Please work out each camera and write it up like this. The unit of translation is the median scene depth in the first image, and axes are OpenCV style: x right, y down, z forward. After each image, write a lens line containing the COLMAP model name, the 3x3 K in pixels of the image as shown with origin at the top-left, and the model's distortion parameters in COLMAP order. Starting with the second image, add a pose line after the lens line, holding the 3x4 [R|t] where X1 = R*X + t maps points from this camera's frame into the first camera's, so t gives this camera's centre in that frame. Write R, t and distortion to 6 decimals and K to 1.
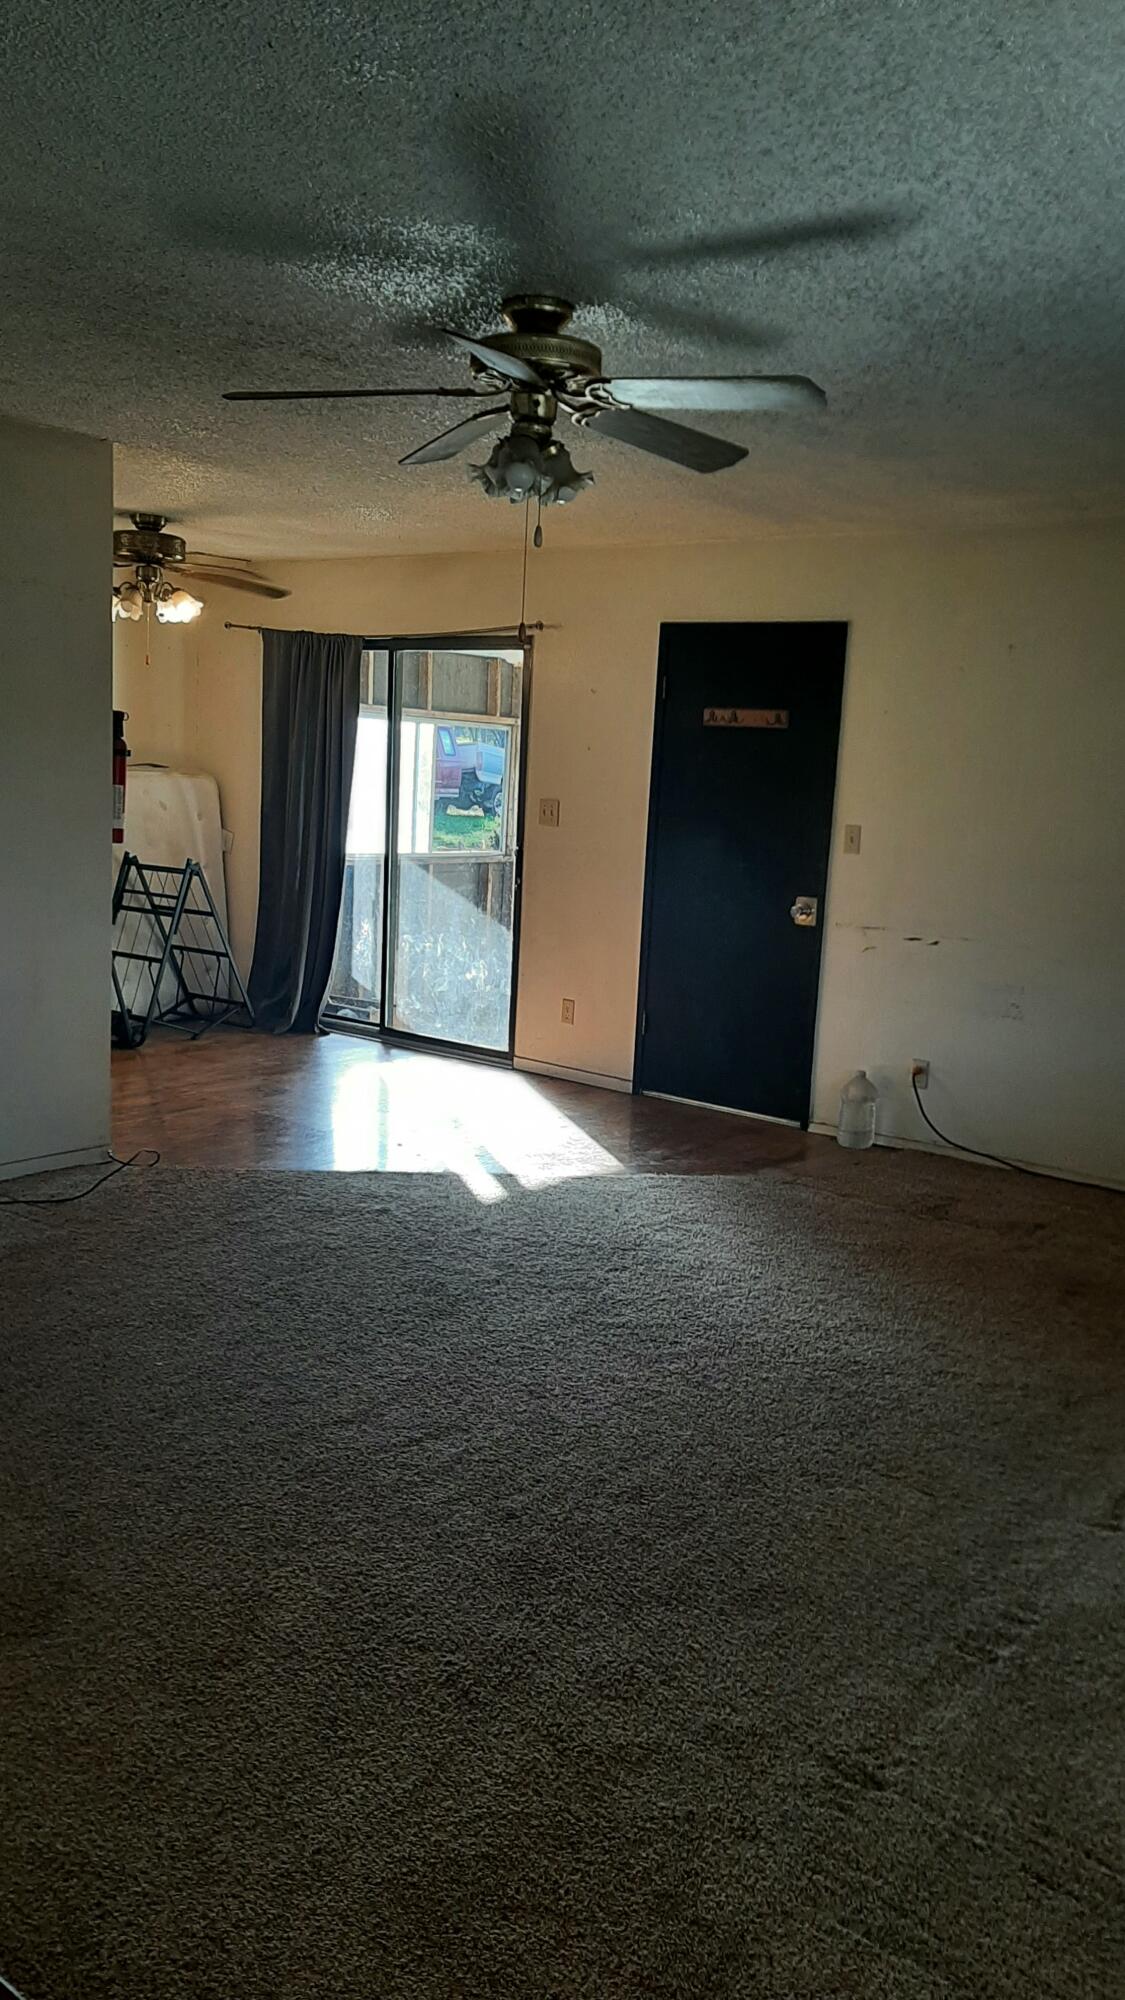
lens RADIAL K [[1552.3, 0, 563.1], [0, 1552.3, 1027.7], [0, 0, 1]] dist [0.076590, -0.158959]
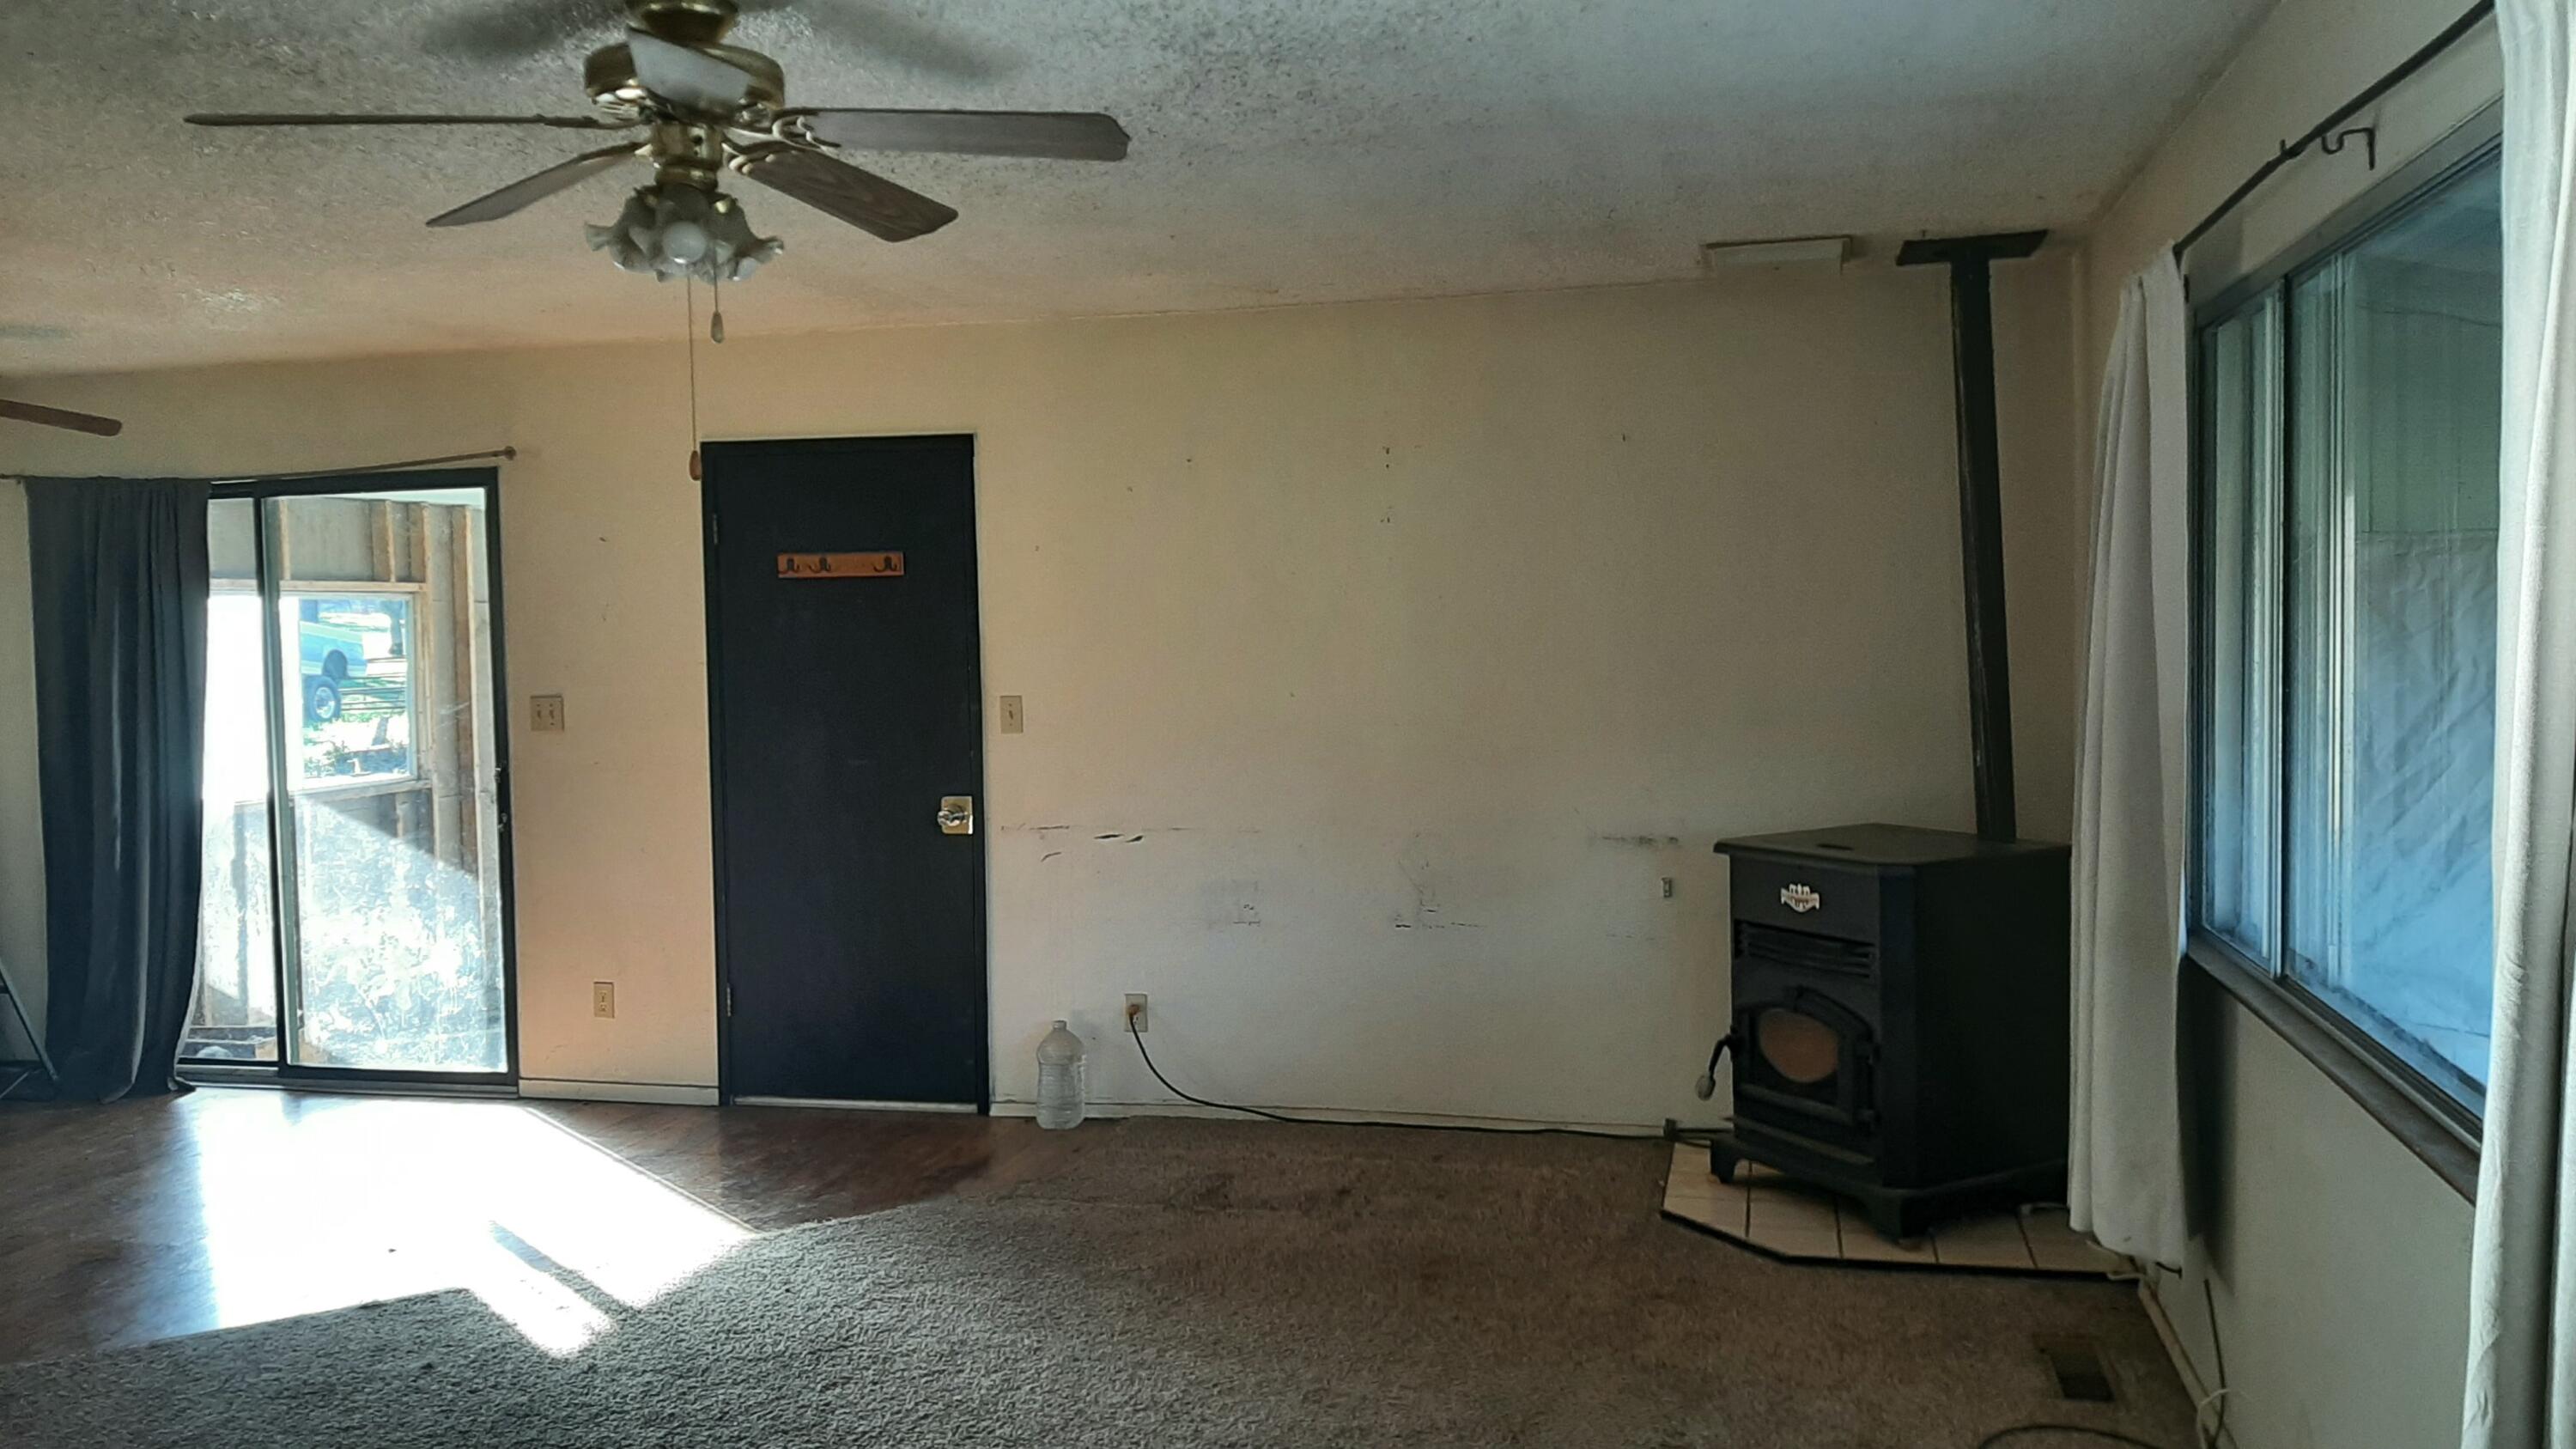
lens RADIAL K [[1999.6, 0, 1289.6], [0, 1999.6, 677.4], [0, 0, 1]] dist [0.076590, -0.158959]
pose [[0.908677, -0.084298, 0.408900, -0.084482], [0.137483, 0.985195, -0.102413, -0.020498], [-0.394213, 0.149277, 0.906814, 0.066523]]
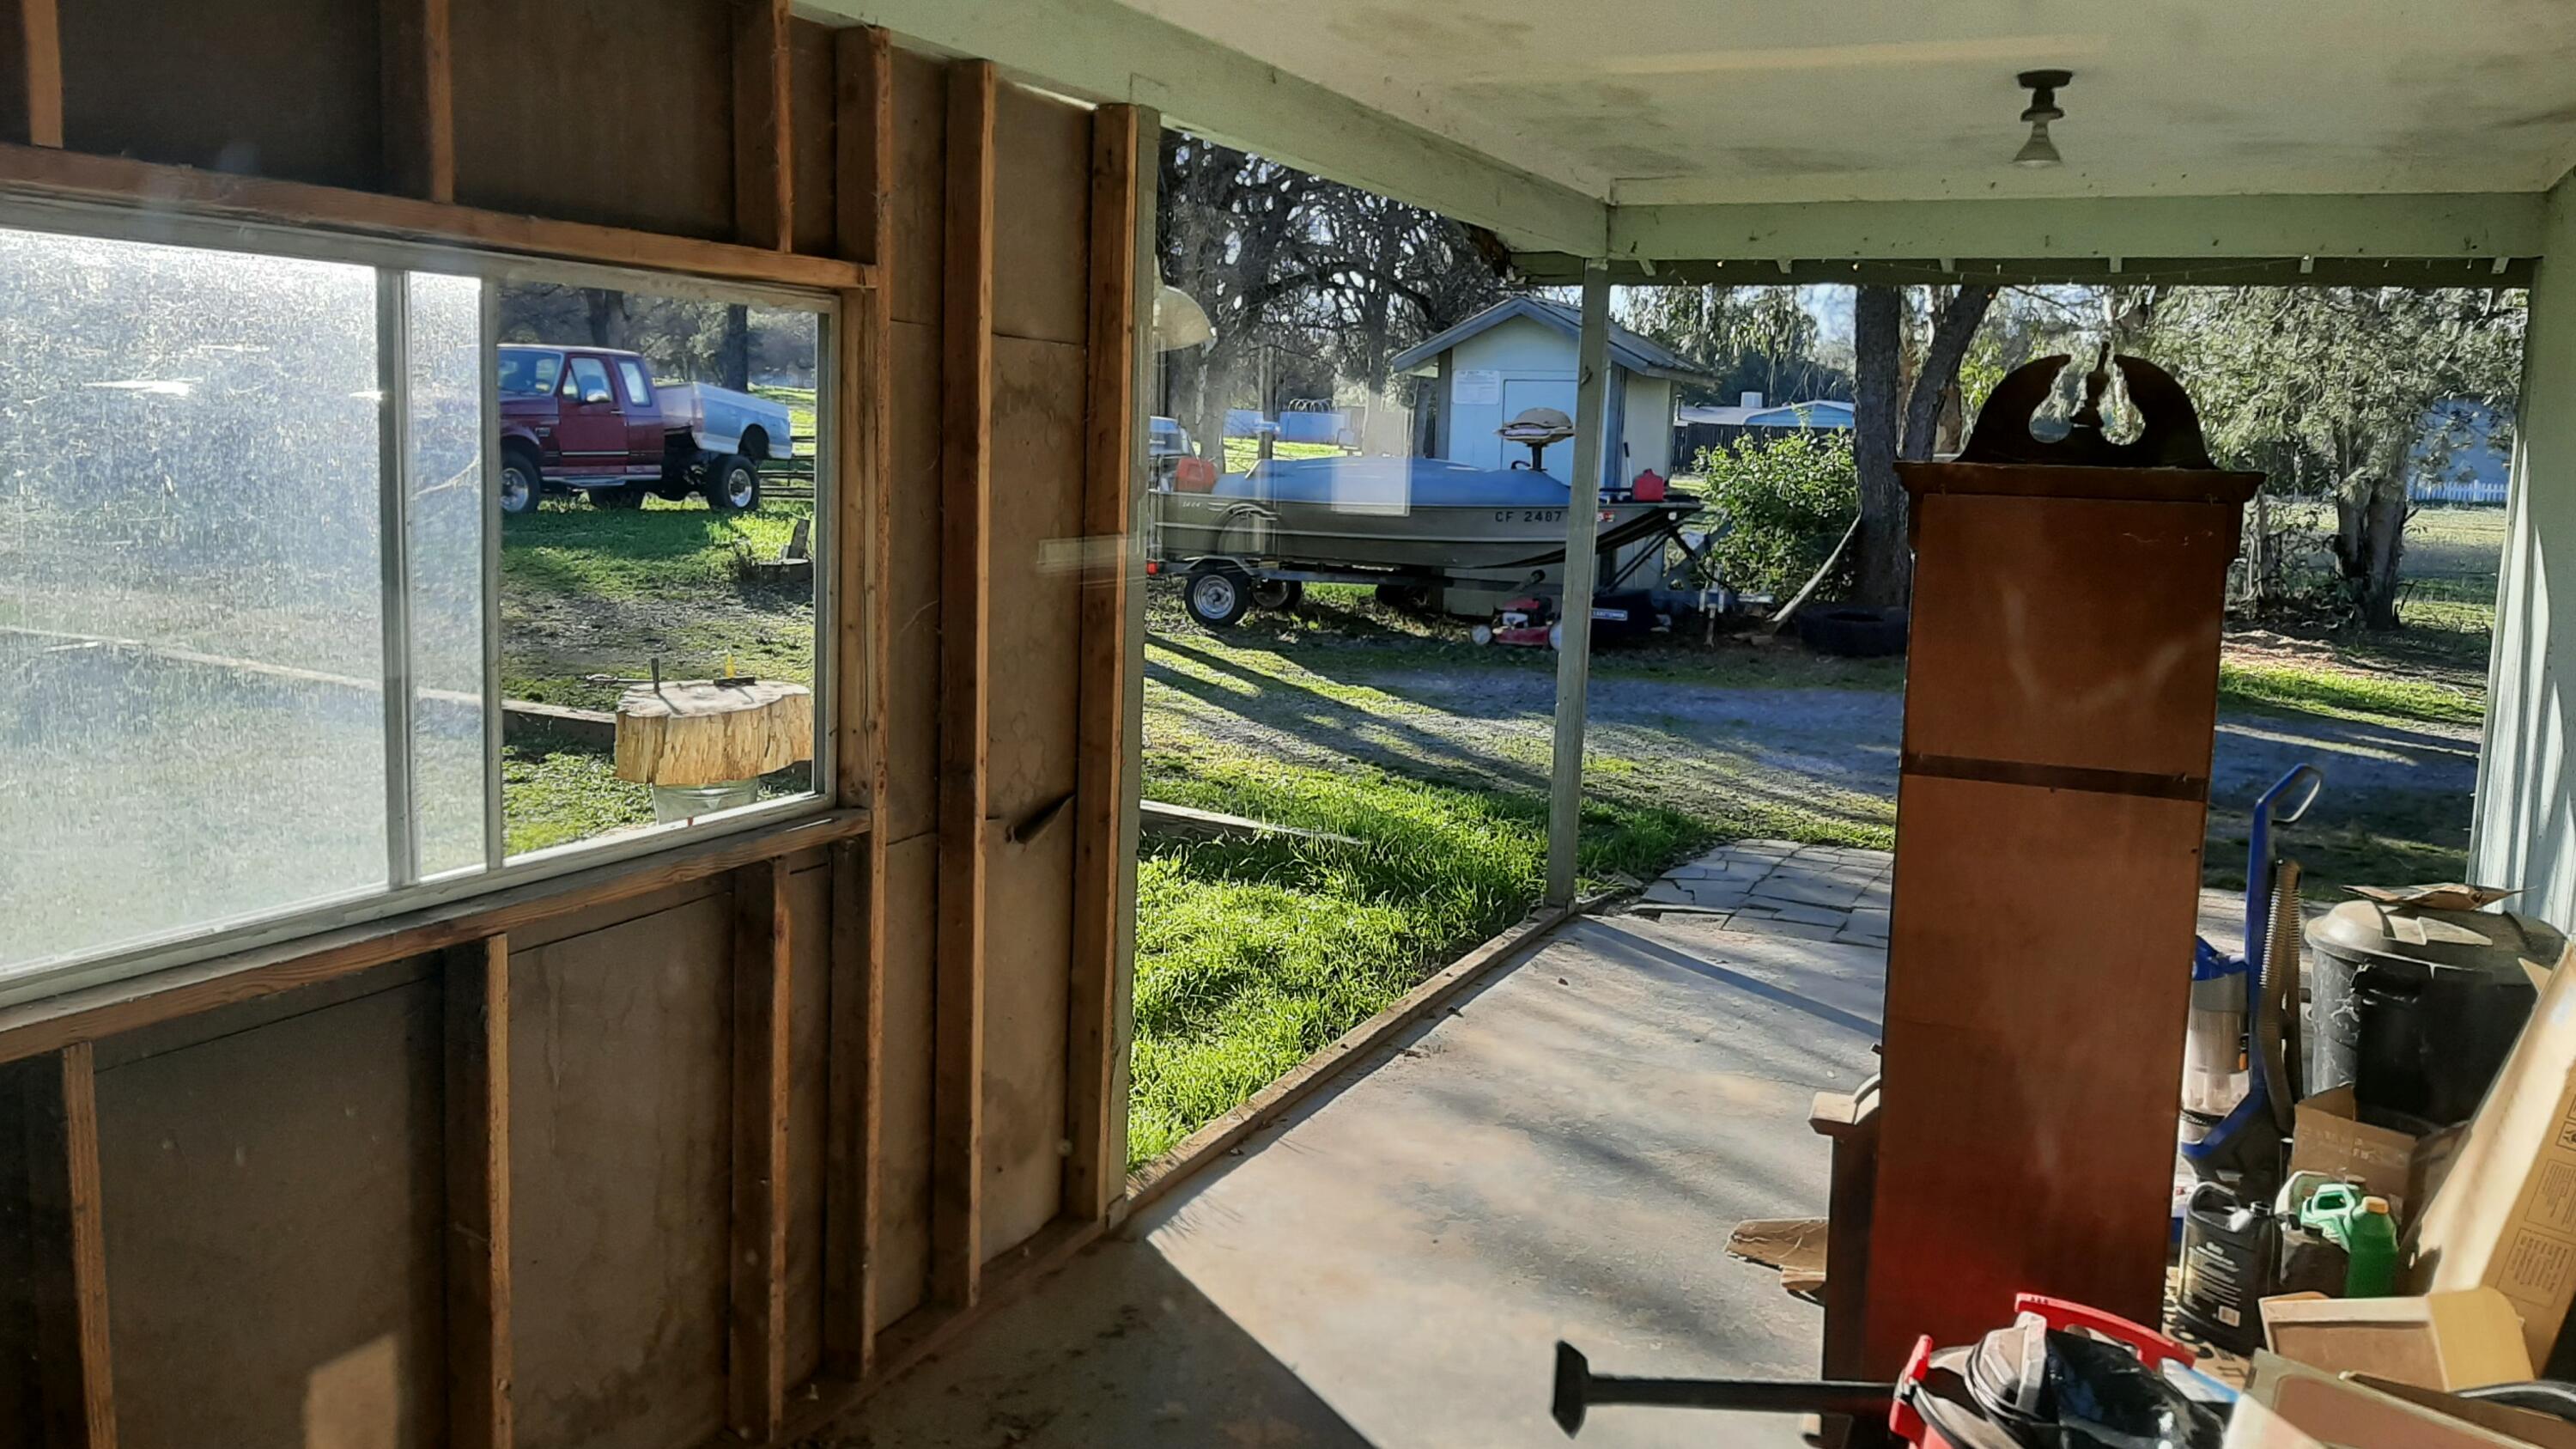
lens RADIAL K [[2029.6, 0, 1292.9], [0, 2029.6, 675.3], [0, 0, 1]] dist [0.132773, -0.371869]
pose [[0.973714, -0.049869, 0.222248, -0.066160], [0.058358, 0.997790, -0.031787, -0.207386], [-0.220172, 0.043921, 0.974472, 1.166720]]
